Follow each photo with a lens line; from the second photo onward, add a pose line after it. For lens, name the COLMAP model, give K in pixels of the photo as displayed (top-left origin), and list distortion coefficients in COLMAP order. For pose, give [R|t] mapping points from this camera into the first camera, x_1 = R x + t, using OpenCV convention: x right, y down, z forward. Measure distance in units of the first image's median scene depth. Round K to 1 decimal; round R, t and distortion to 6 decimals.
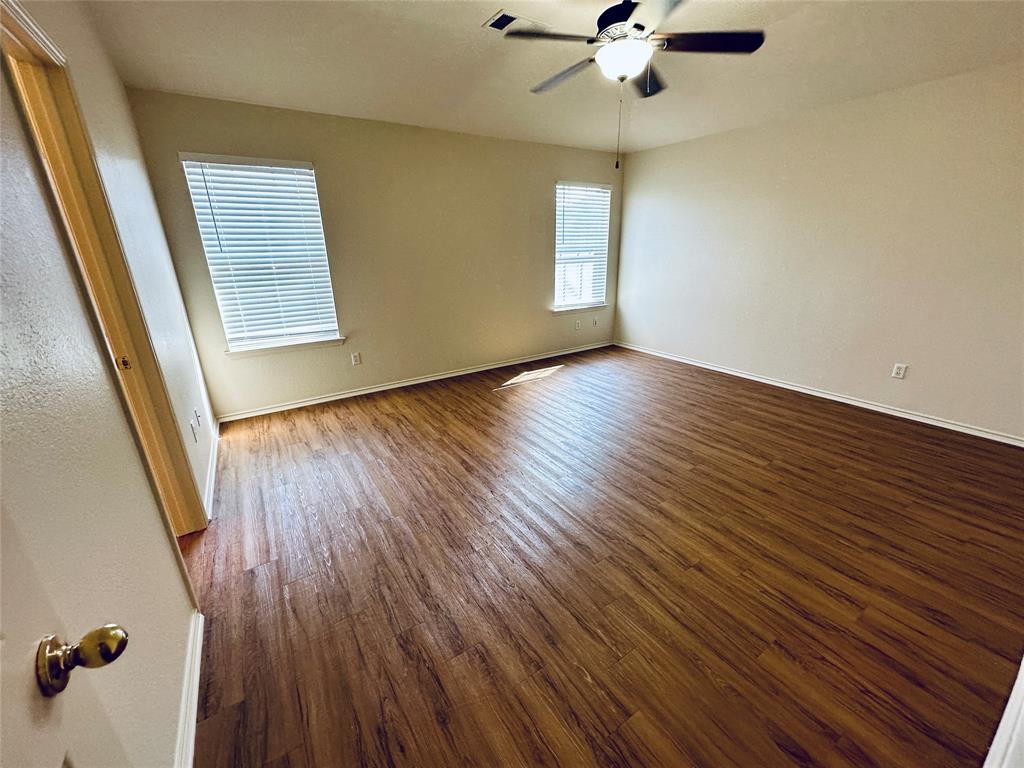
lens RADIAL K [[407.6, 0, 509.0], [0, 407.6, 383.9], [0, 0, 1]] dist [-0.003397, 0.000710]
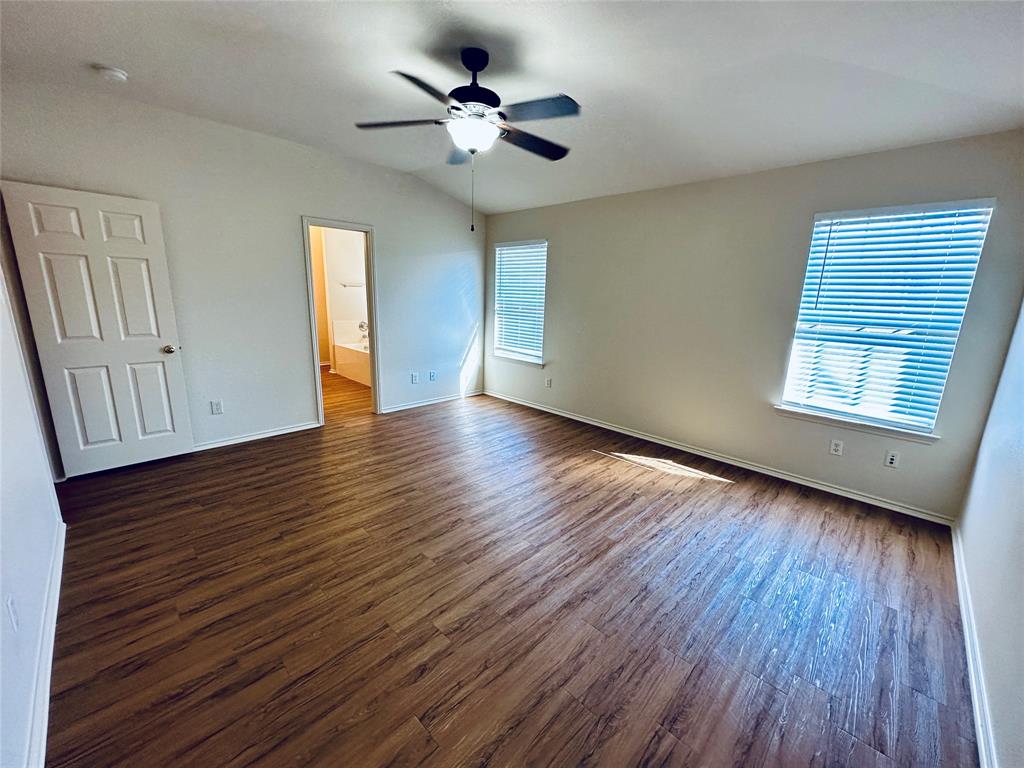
lens RADIAL K [[407.6, 0, 512.5], [0, 407.6, 382.4], [0, 0, 1]] dist [-0.003397, 0.000710]
pose [[0.218093, 0.236175, -0.946920, 0.827394], [-0.346109, 0.925927, 0.151223, -0.221569], [0.912493, 0.294757, 0.283680, 0.553586]]
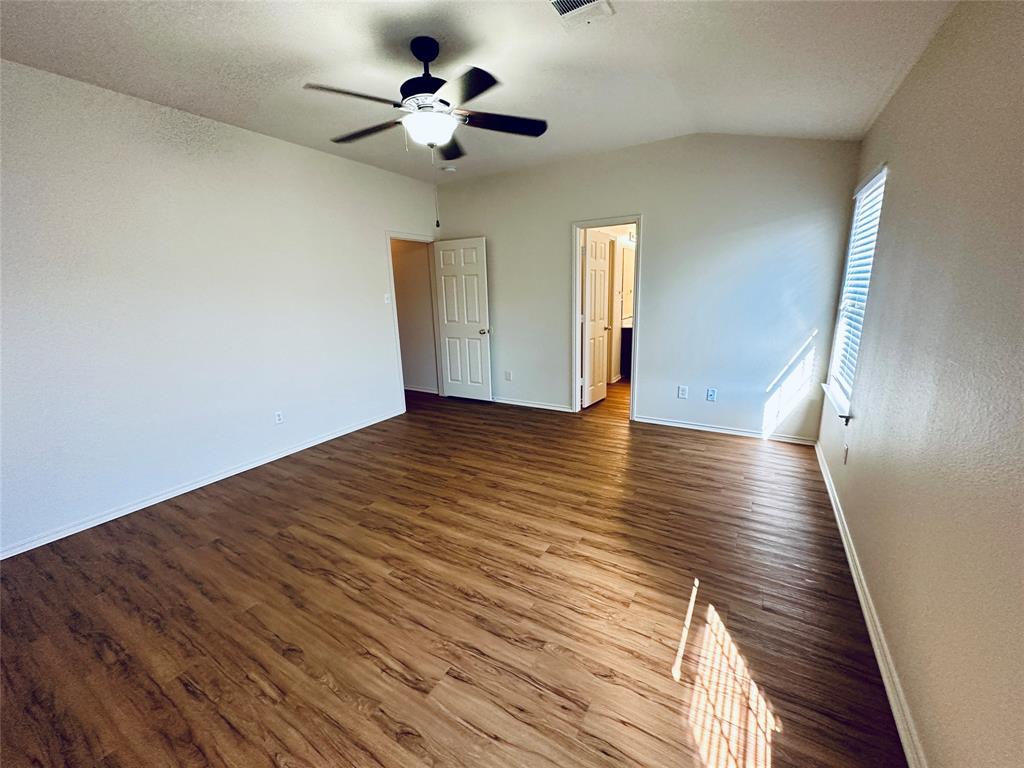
lens RADIAL K [[407.6, 0, 510.4], [0, 407.6, 384.9], [0, 0, 1]] dist [-0.003397, 0.000710]
pose [[-0.895379, 0.147416, -0.420197, 0.355859], [-0.097491, 0.855830, 0.507987, -0.439296], [0.434503, 0.495806, -0.751920, 1.232629]]
